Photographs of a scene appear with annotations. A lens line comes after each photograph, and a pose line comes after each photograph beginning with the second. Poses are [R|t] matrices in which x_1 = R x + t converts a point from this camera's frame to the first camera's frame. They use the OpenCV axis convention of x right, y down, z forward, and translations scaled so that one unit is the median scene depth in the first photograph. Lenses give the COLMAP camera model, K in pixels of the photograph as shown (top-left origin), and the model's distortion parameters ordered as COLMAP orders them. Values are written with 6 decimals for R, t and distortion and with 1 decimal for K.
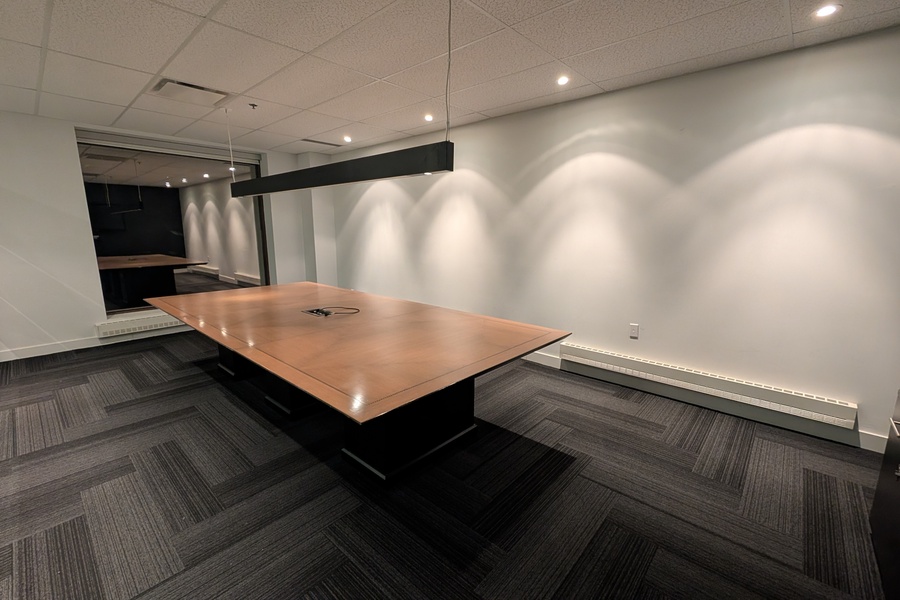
lens RADIAL K [[385.7, 0, 453.9], [0, 385.7, 301.8], [0, 0, 1]] dist [-0.013685, 0.002629]
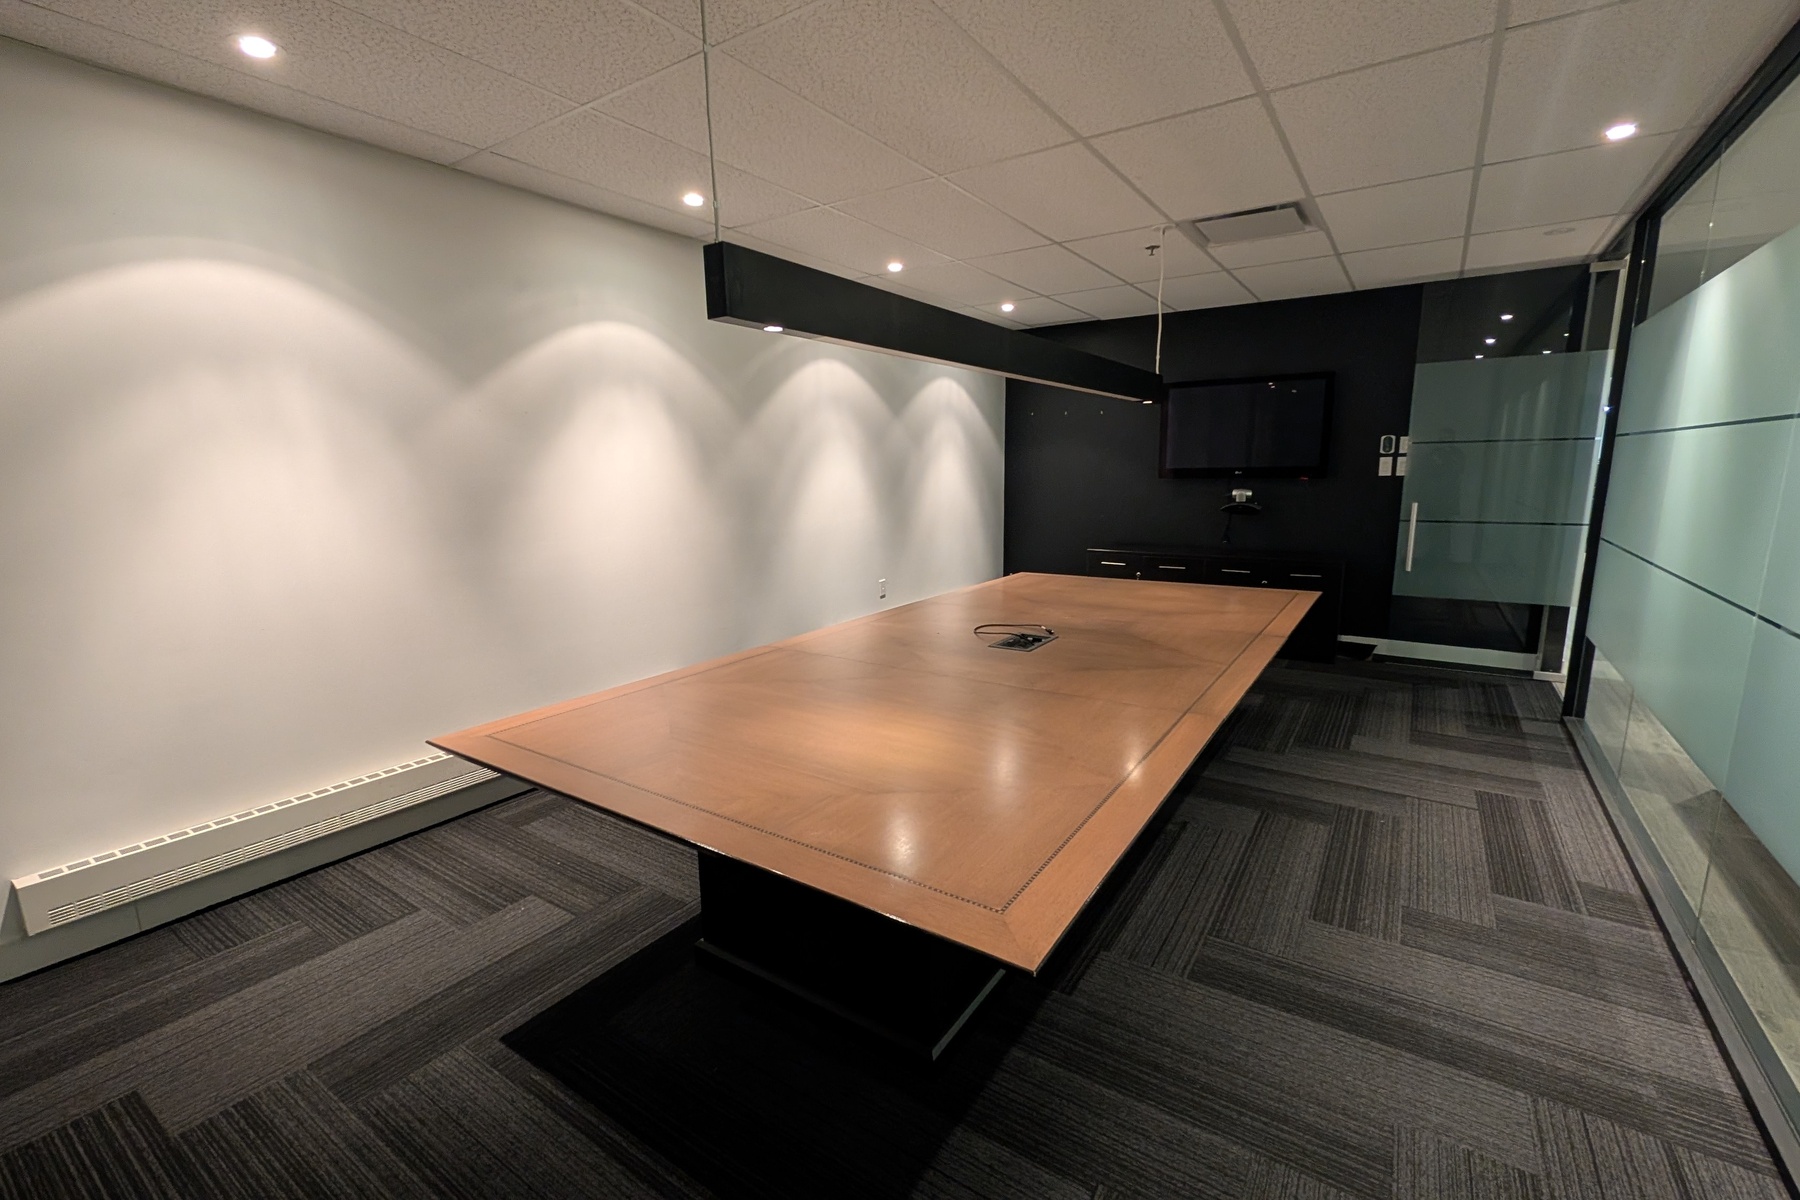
lens RADIAL K [[771.4, 0, 907.8], [0, 771.4, 603.6], [0, 0, 1]] dist [-0.013685, 0.002629]
pose [[-0.142160, -0.178184, 0.973674, -1.521817], [0.200286, 0.958139, 0.204584, -0.293750], [-0.969369, 0.224097, -0.100521, 1.503560]]
